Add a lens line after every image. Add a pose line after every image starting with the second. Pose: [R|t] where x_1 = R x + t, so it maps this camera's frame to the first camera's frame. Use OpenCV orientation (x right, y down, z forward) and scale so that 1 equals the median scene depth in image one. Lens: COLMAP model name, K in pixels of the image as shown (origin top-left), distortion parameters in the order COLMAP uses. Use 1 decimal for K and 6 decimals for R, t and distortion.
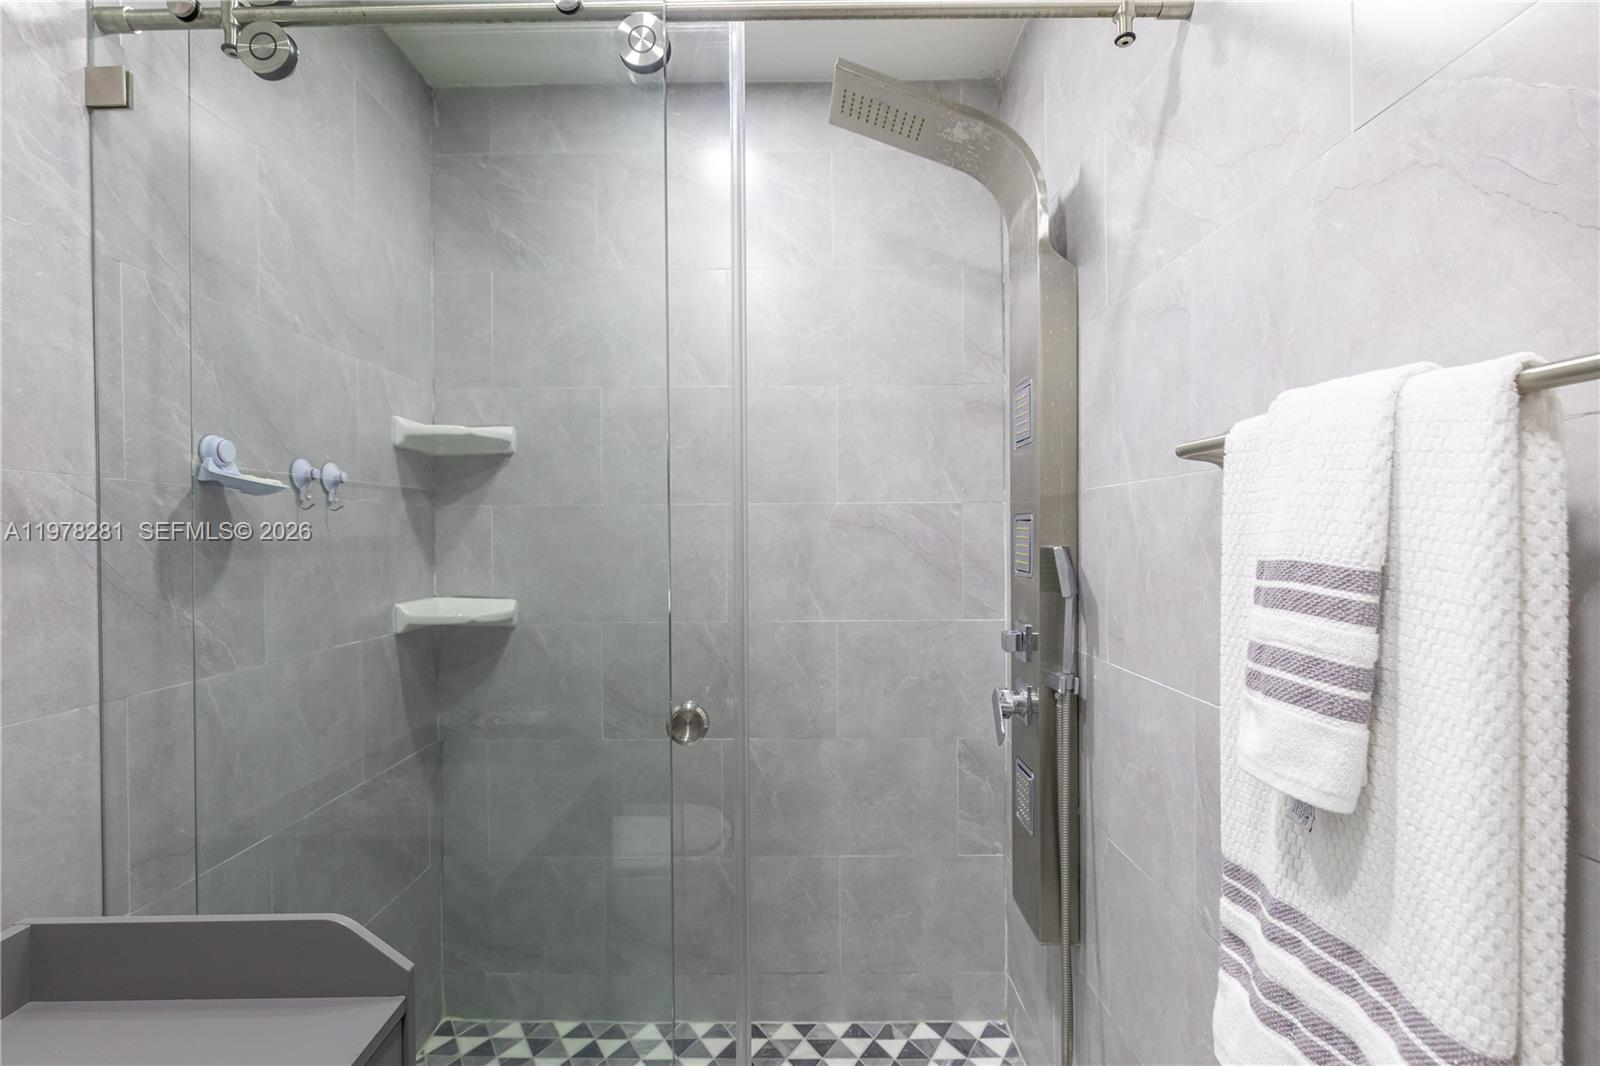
lens RADIAL K [[770.5, 0, 741.5], [0, 770.5, 521.7], [0, 0, 1]] dist [-0.004842, 0.000407]
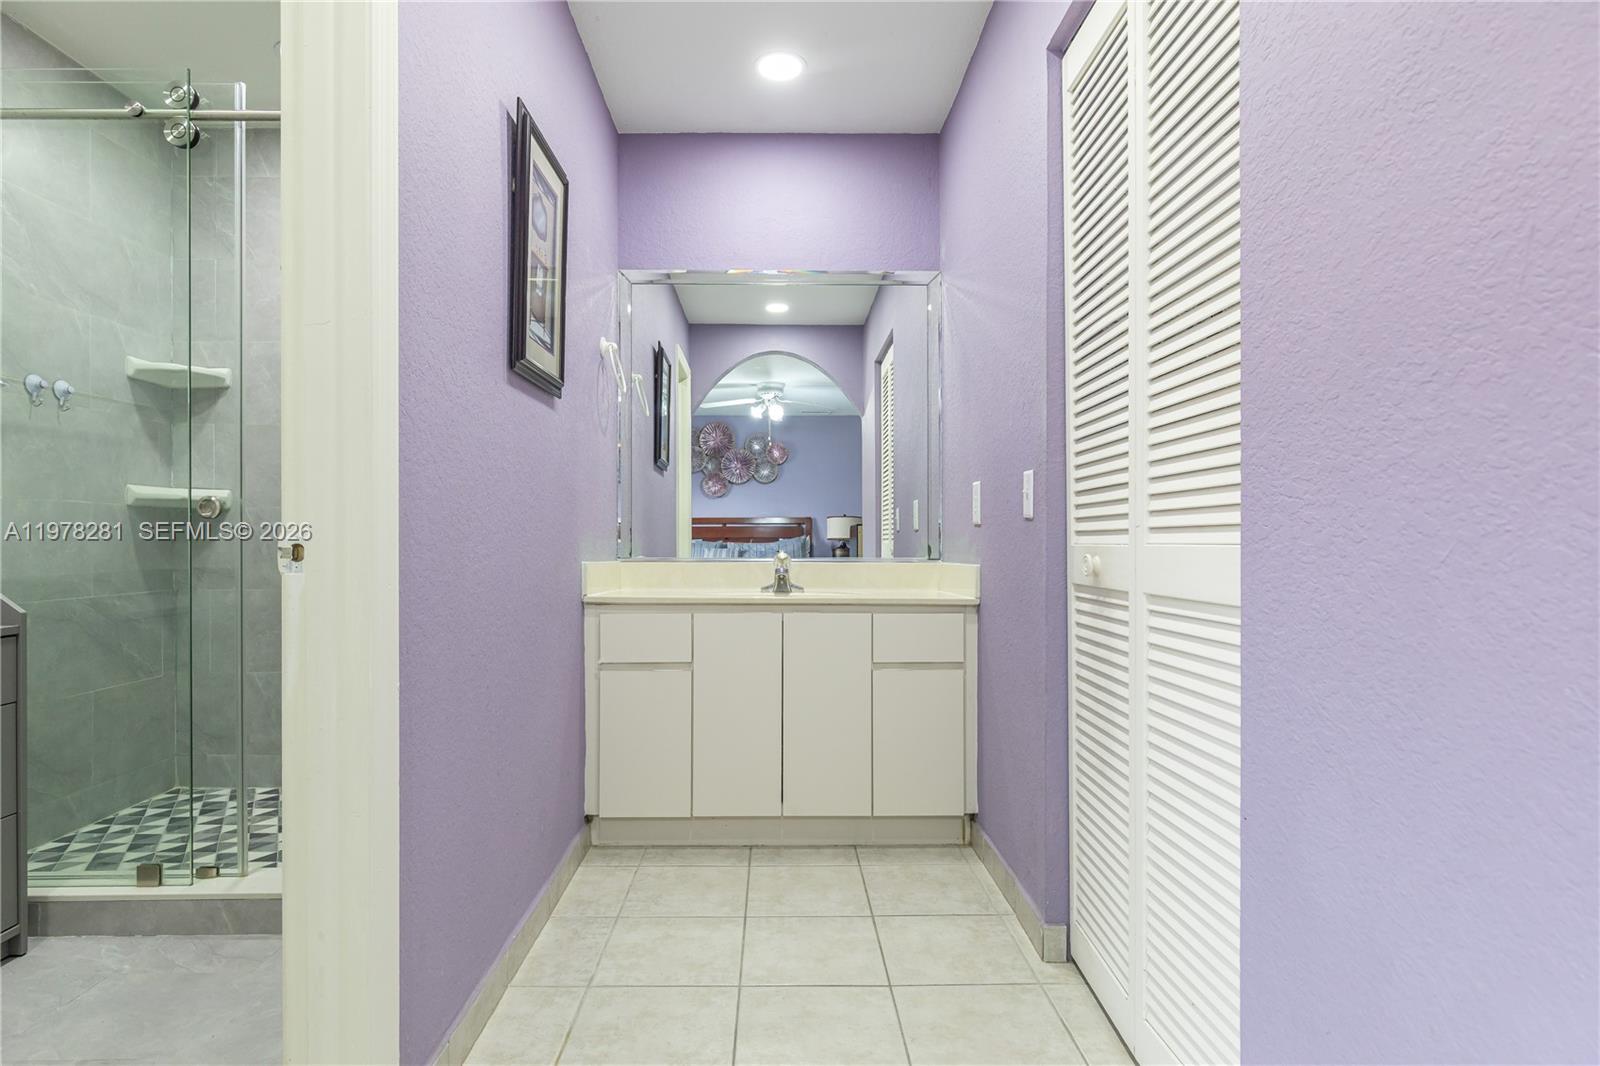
lens RADIAL K [[834.0, 0, 792.6], [0, 834.0, 529.9], [0, 0, 1]] dist [0.005104, -0.000962]
pose [[0.999883, 0.006367, 0.013885, 1.075991], [-0.006213, 0.999919, -0.011071, 0.275759], [-0.013954, 0.010984, 0.999842, -0.821139]]
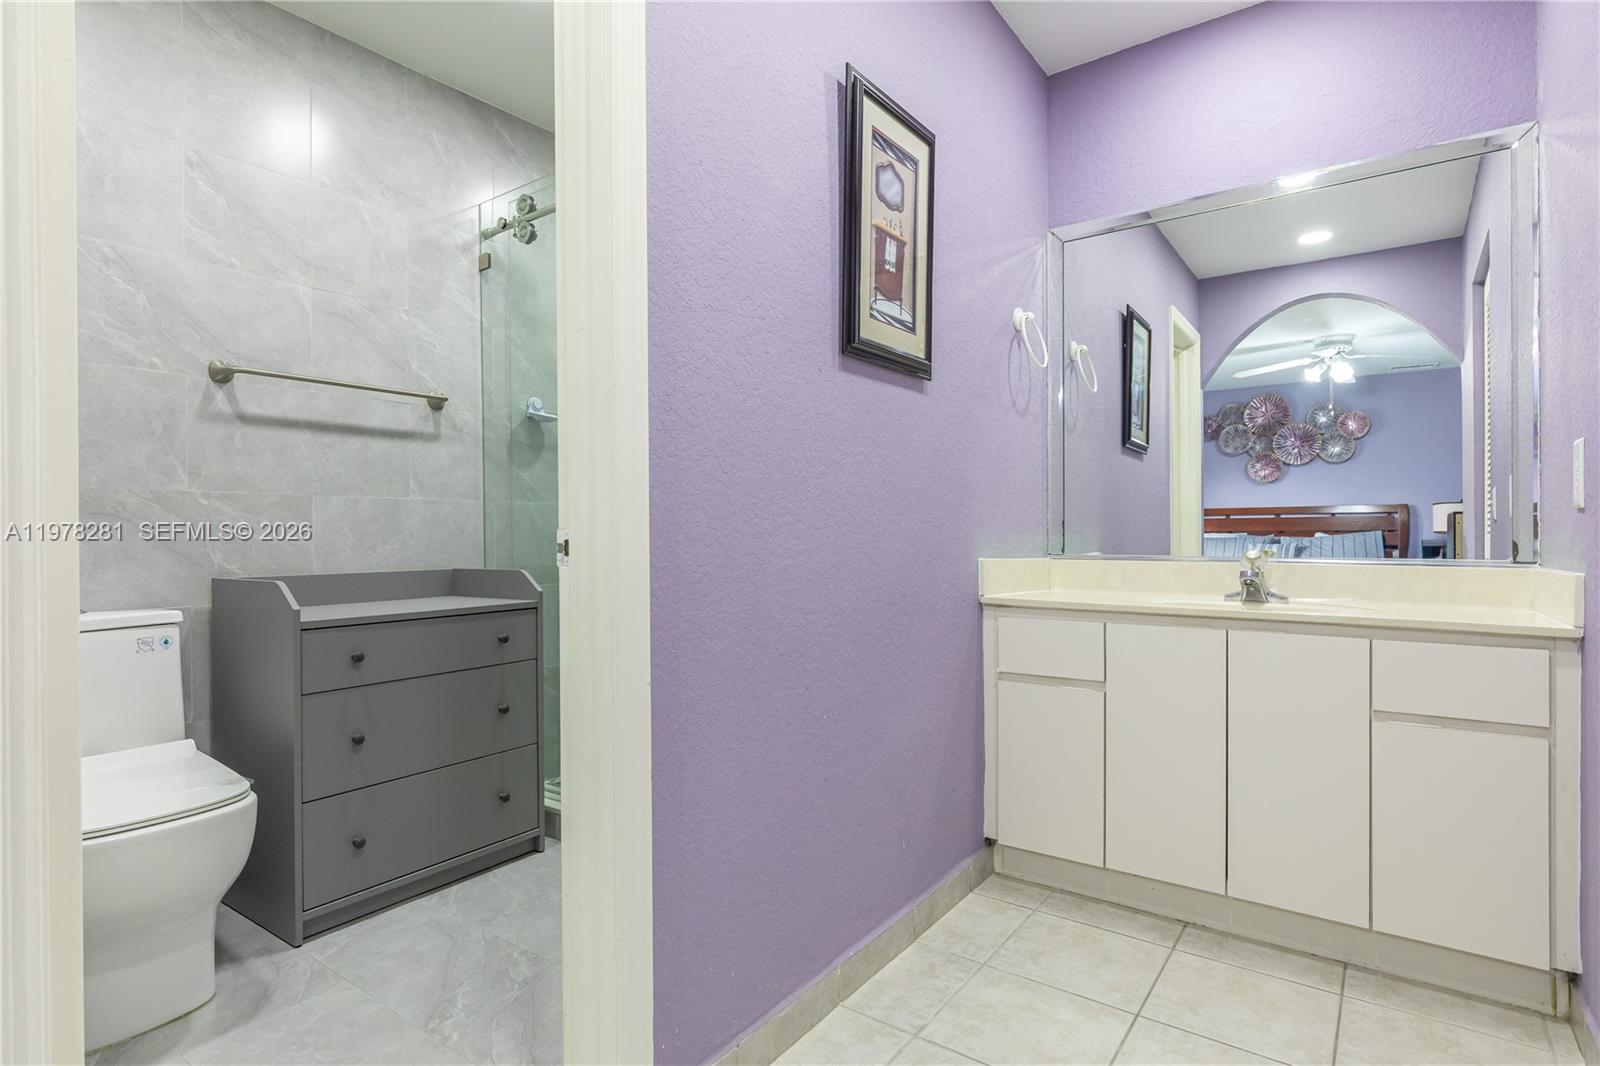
lens RADIAL K [[834.0, 0, 777.4], [0, 834.0, 532.6], [0, 0, 1]] dist [0.005104, -0.000962]
pose [[0.801590, 0.003063, -0.597867, 1.332503], [-0.002369, 0.999995, 0.001946, 0.274052], [0.597870, -0.000144, 0.801593, -0.536739]]
